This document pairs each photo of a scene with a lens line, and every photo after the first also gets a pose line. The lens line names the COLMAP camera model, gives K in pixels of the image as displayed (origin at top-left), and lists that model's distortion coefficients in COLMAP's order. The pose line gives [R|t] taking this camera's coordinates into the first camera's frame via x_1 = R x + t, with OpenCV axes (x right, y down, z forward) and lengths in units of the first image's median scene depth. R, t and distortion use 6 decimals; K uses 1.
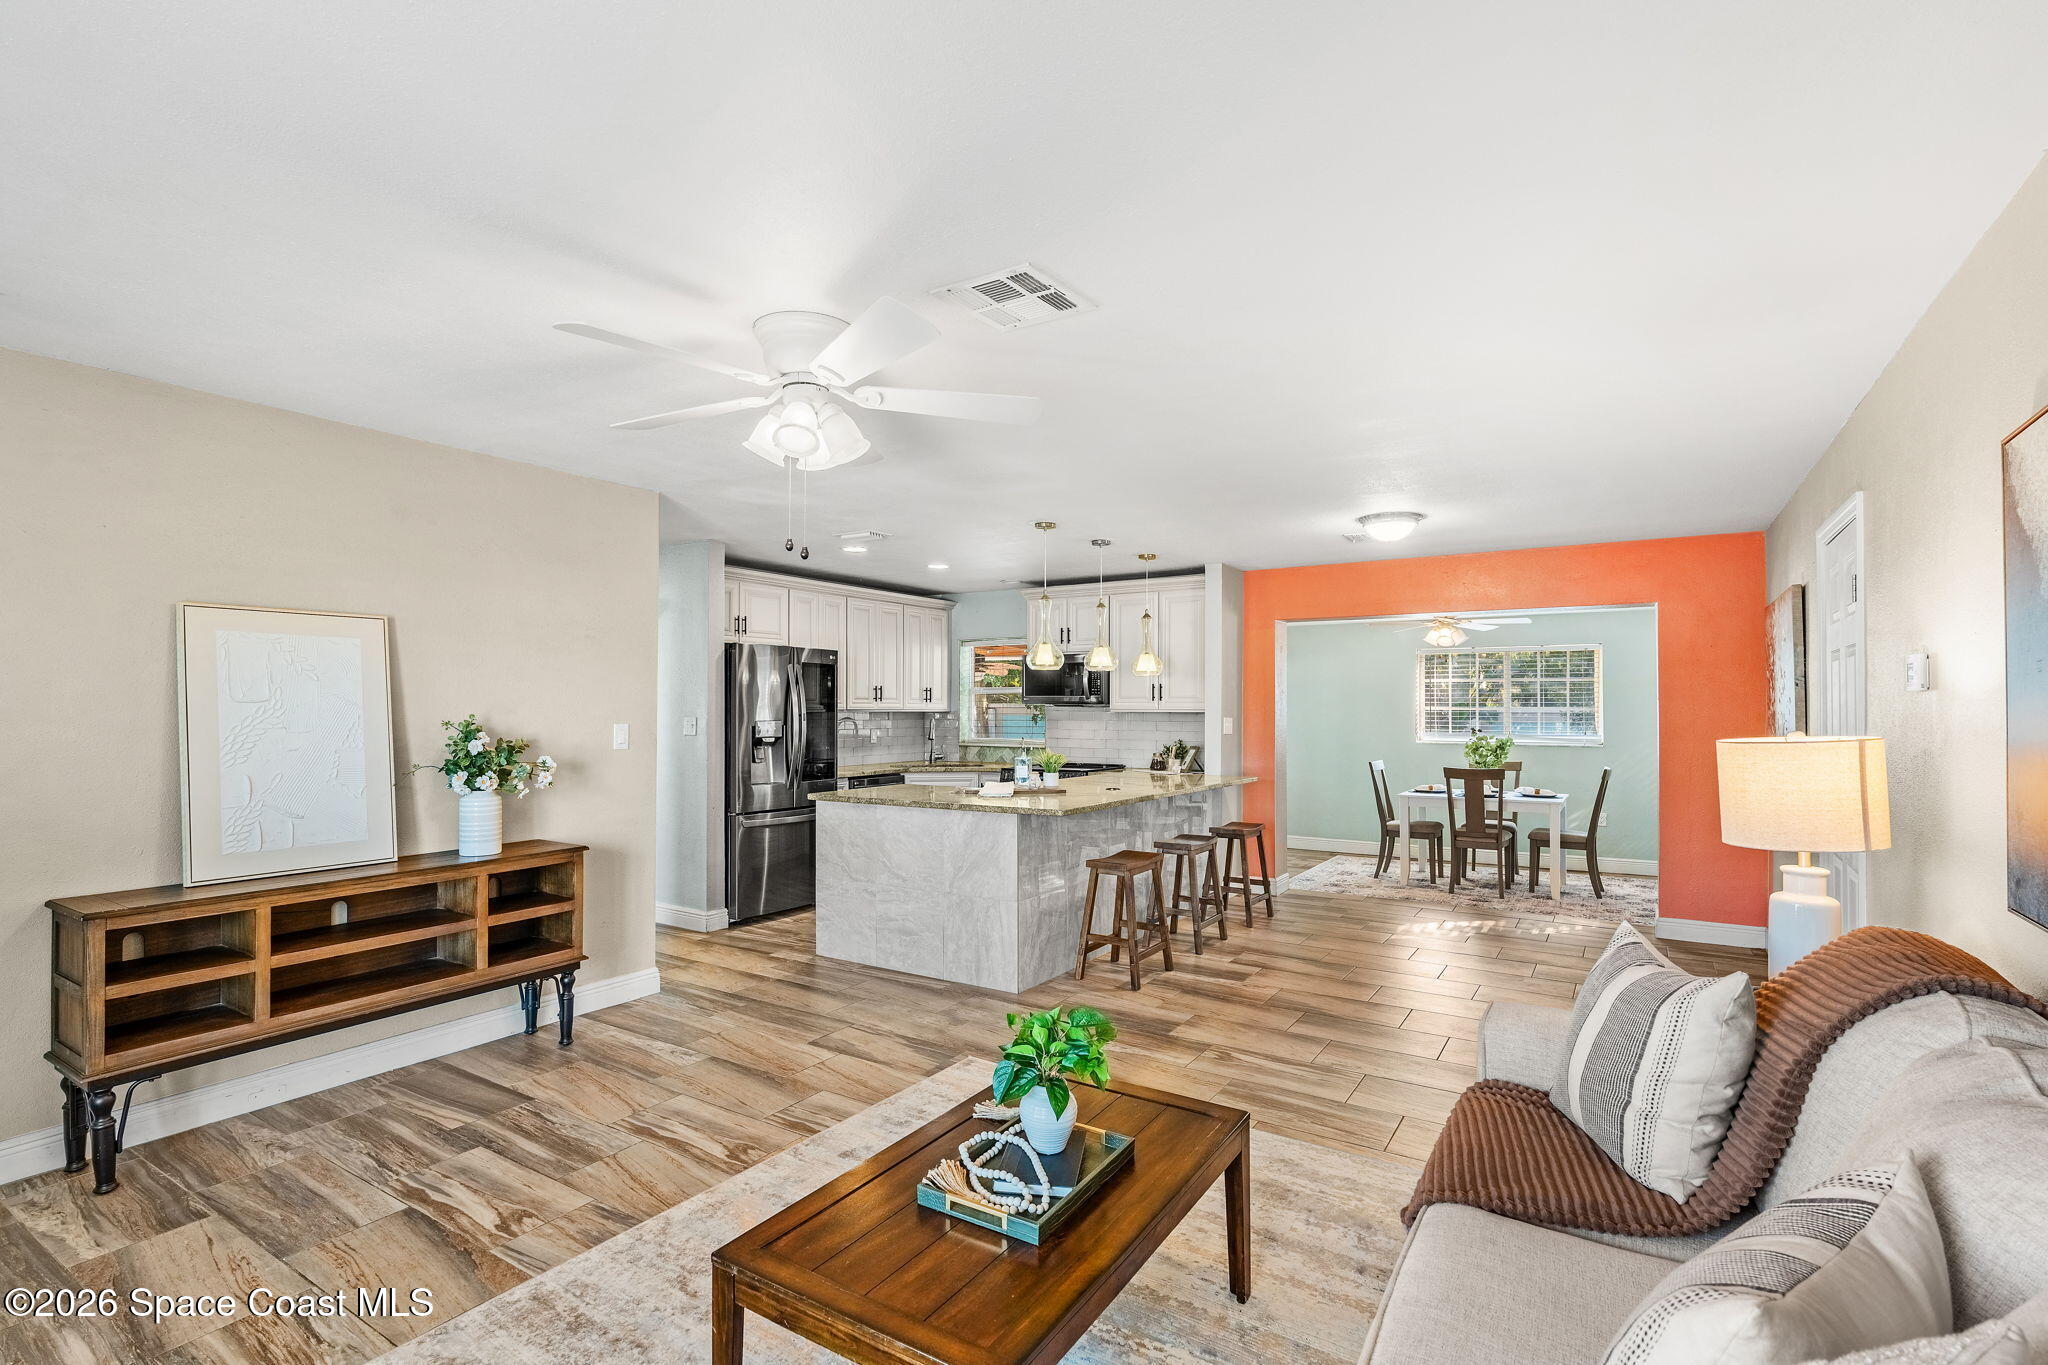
lens RADIAL K [[954.6, 0, 1024.5], [0, 954.6, 700.2], [0, 0, 1]] dist [0.001212, 0.000224]
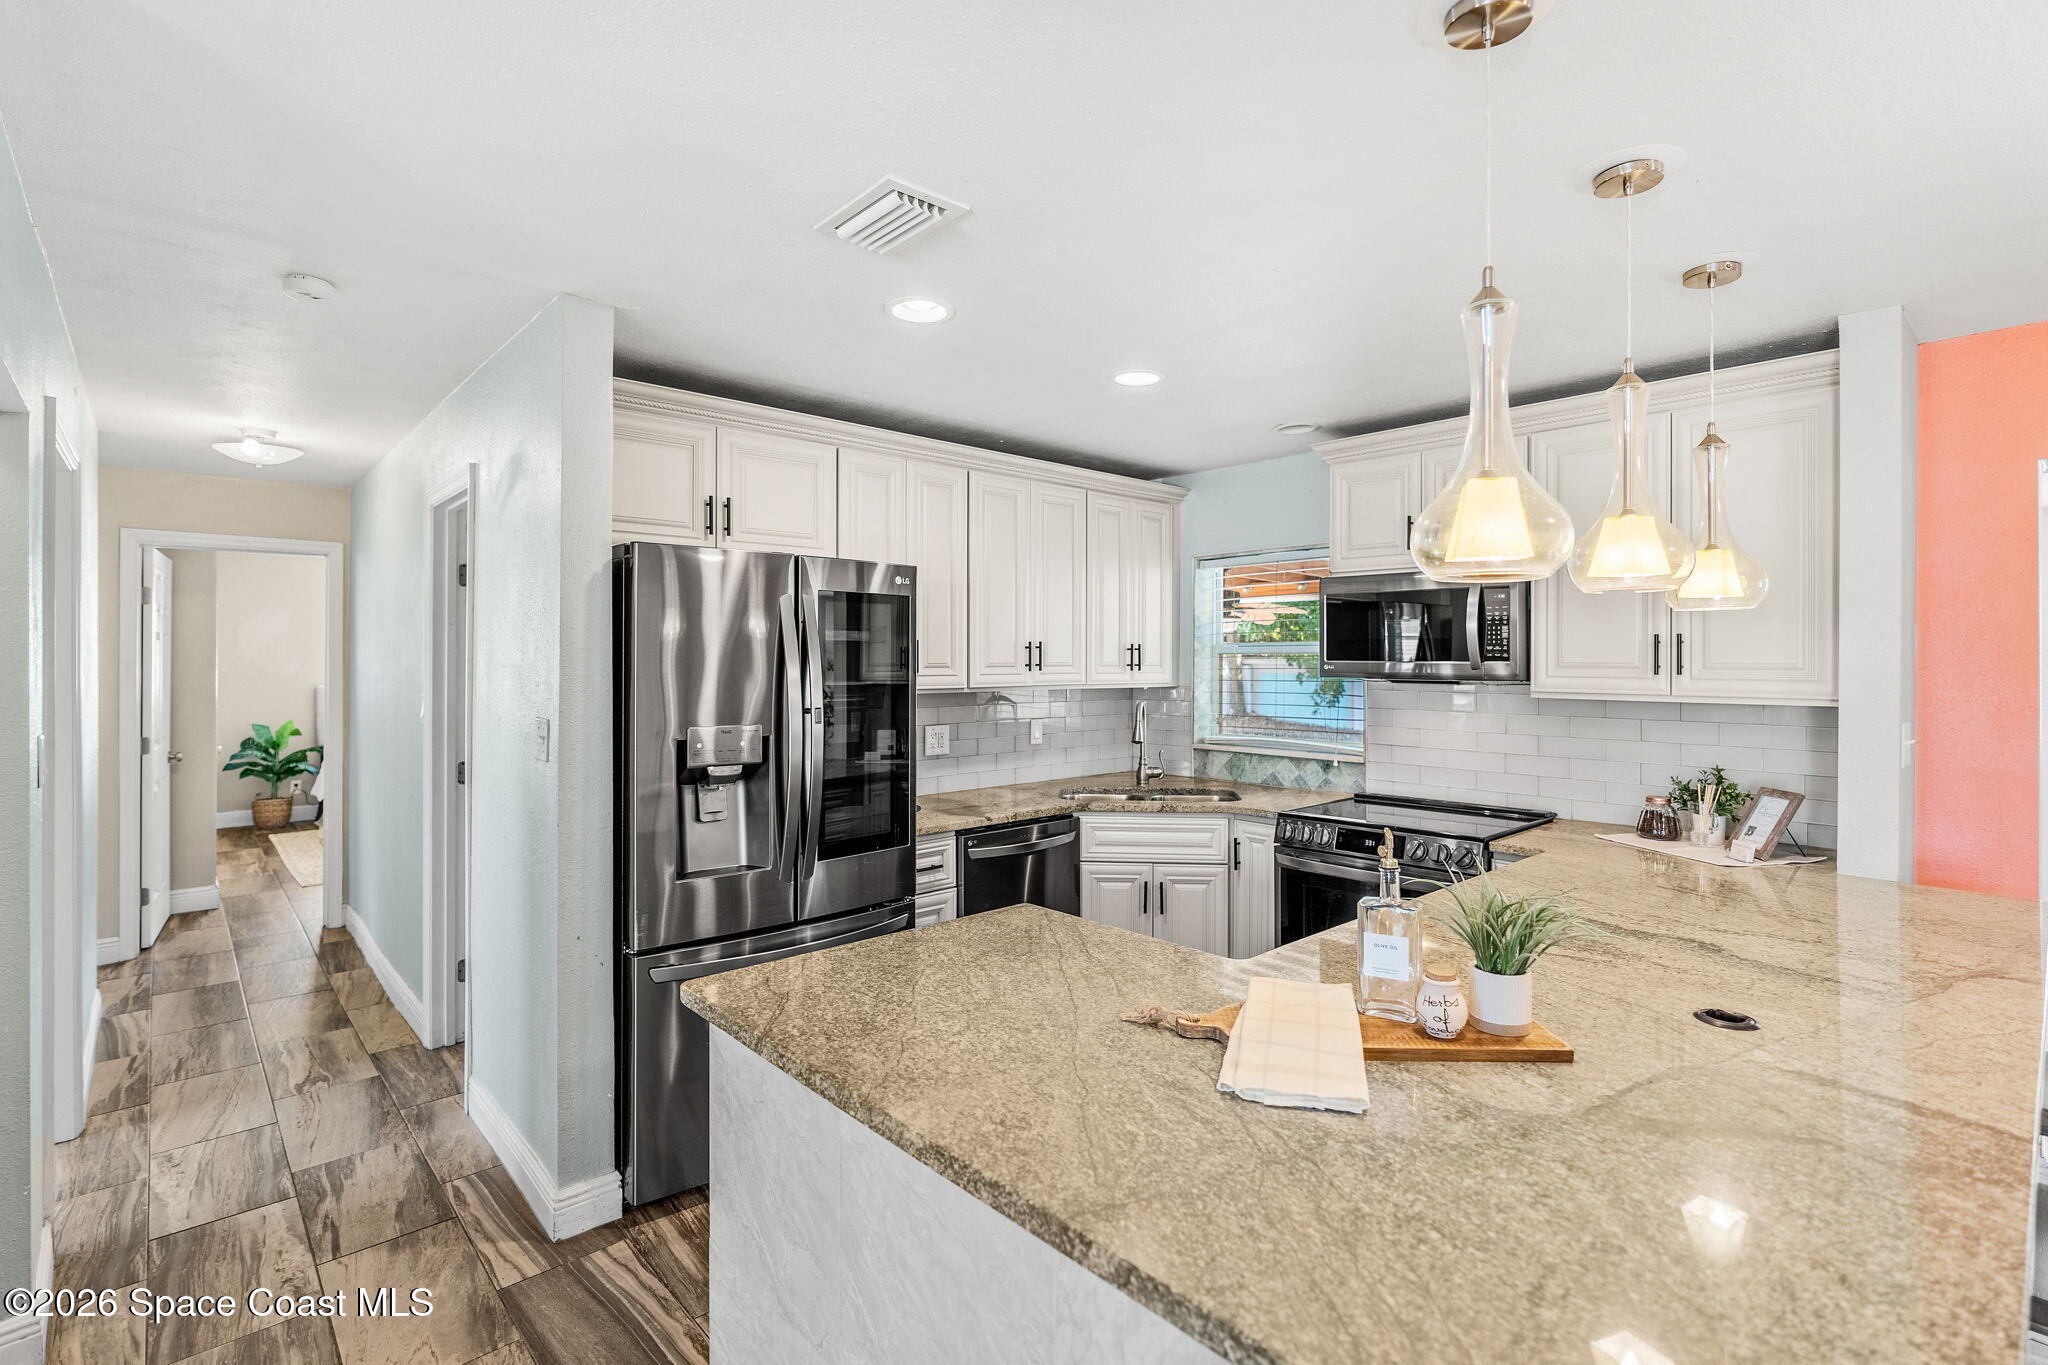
lens RADIAL K [[949.5, 0, 1026.6], [0, 949.5, 655.5], [0, 0, 1]] dist [0.000355, 0.000289]
pose [[0.966059, -0.000097, -0.258323, -0.041966], [0.000641, 0.999998, 0.002022, -0.016129], [0.258322, -0.002119, 0.966057, 0.944860]]
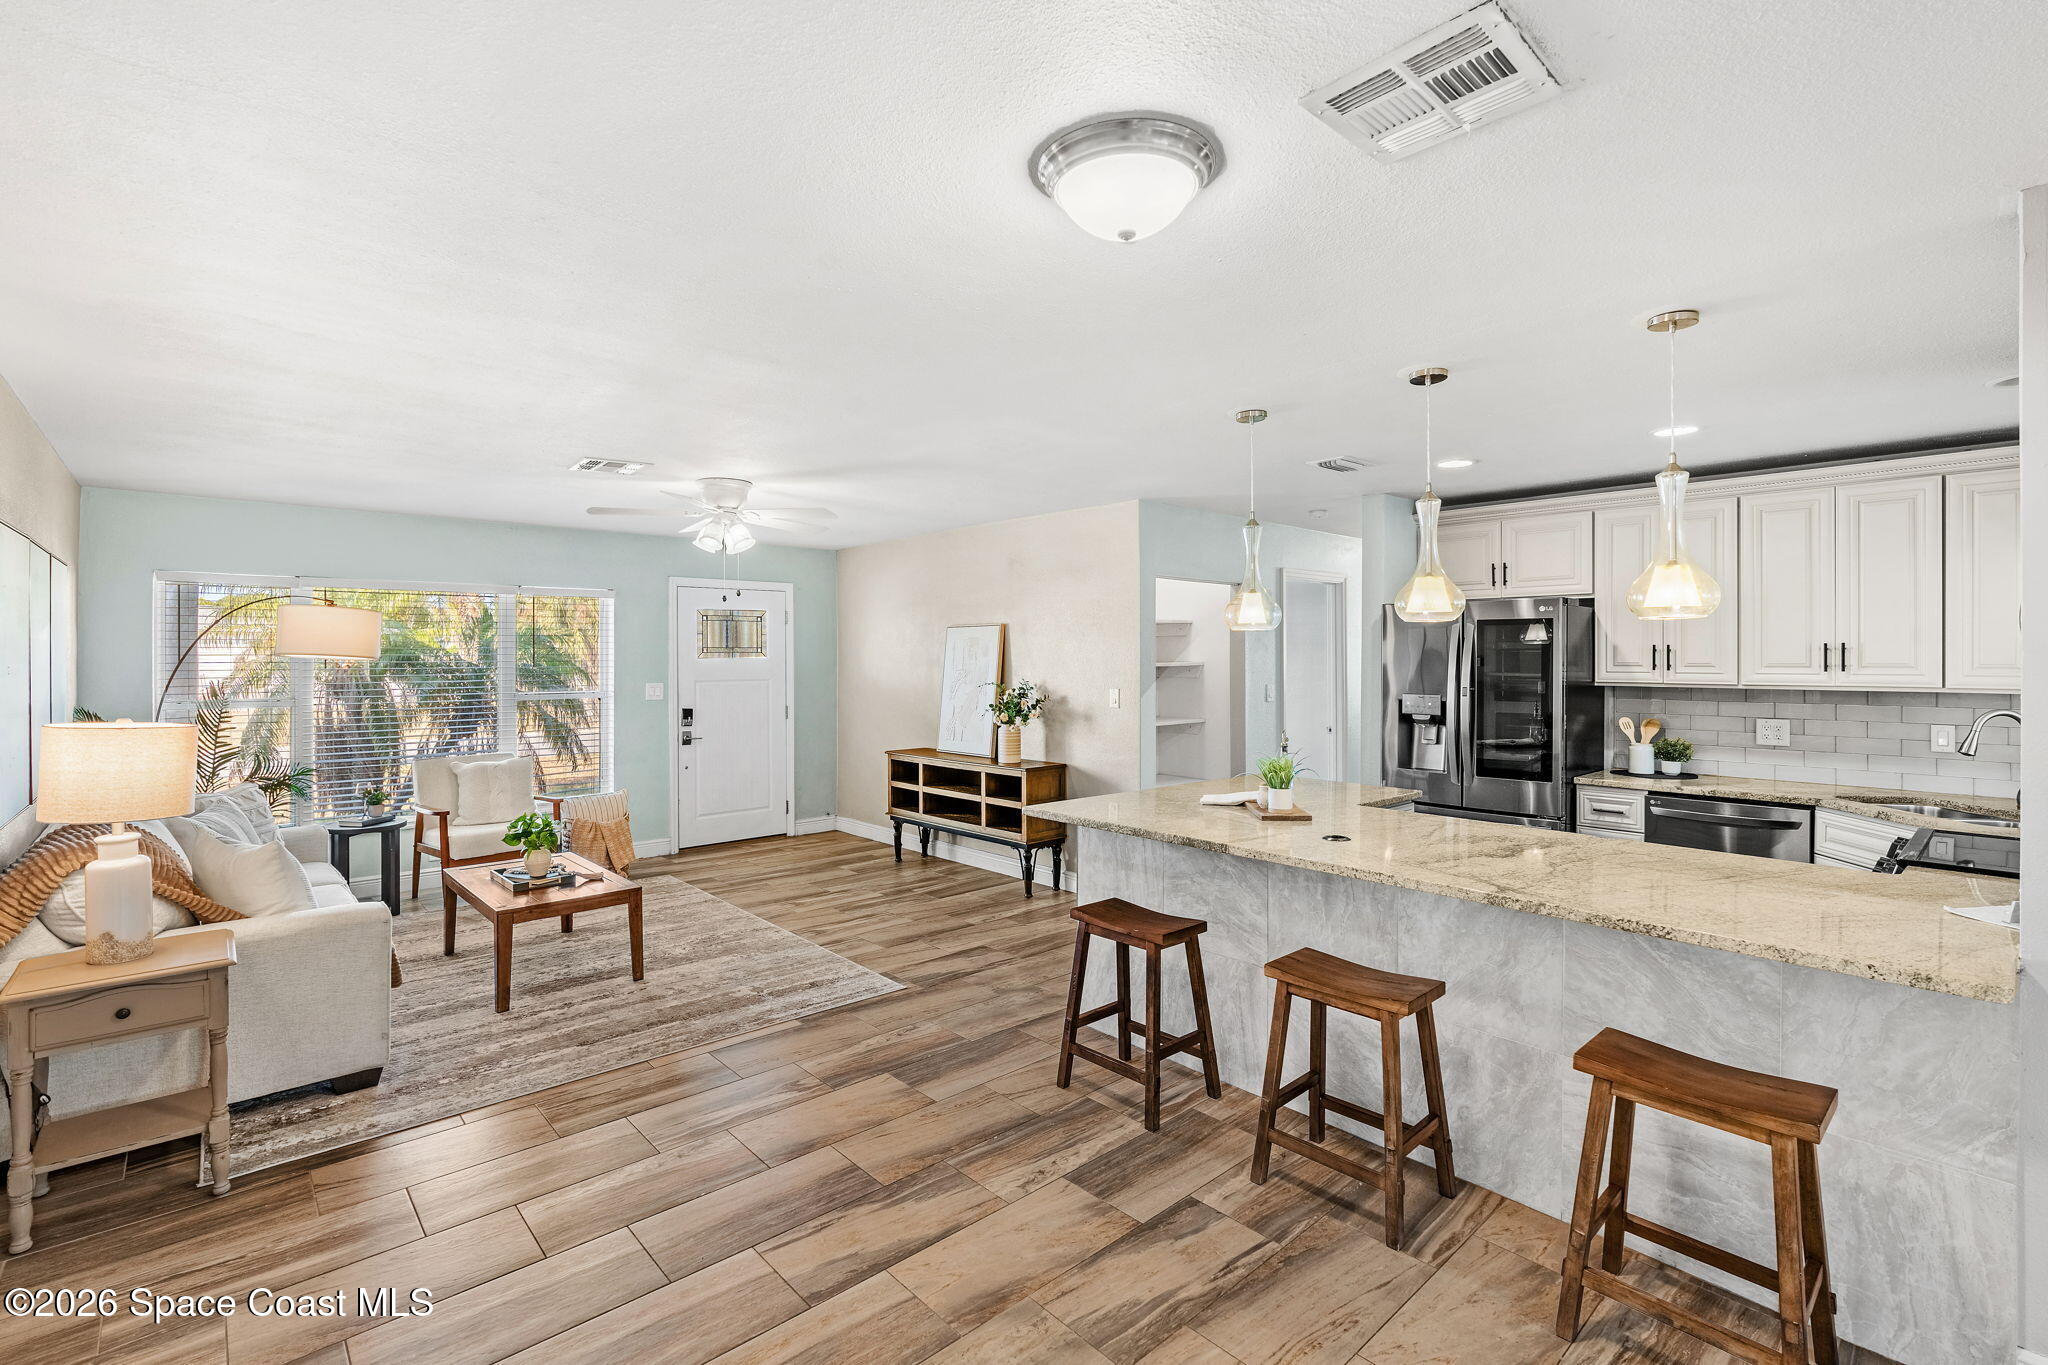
lens RADIAL K [[923.1, 0, 1013.0], [0, 923.1, 664.1], [0, 0, 1]] dist [-0.001437, -0.000176]
pose [[-0.265741, 0.005870, -0.964026, 0.902437], [0.006936, 0.999967, 0.004177, -0.015905], [0.964019, -0.005576, -0.265773, 1.318240]]
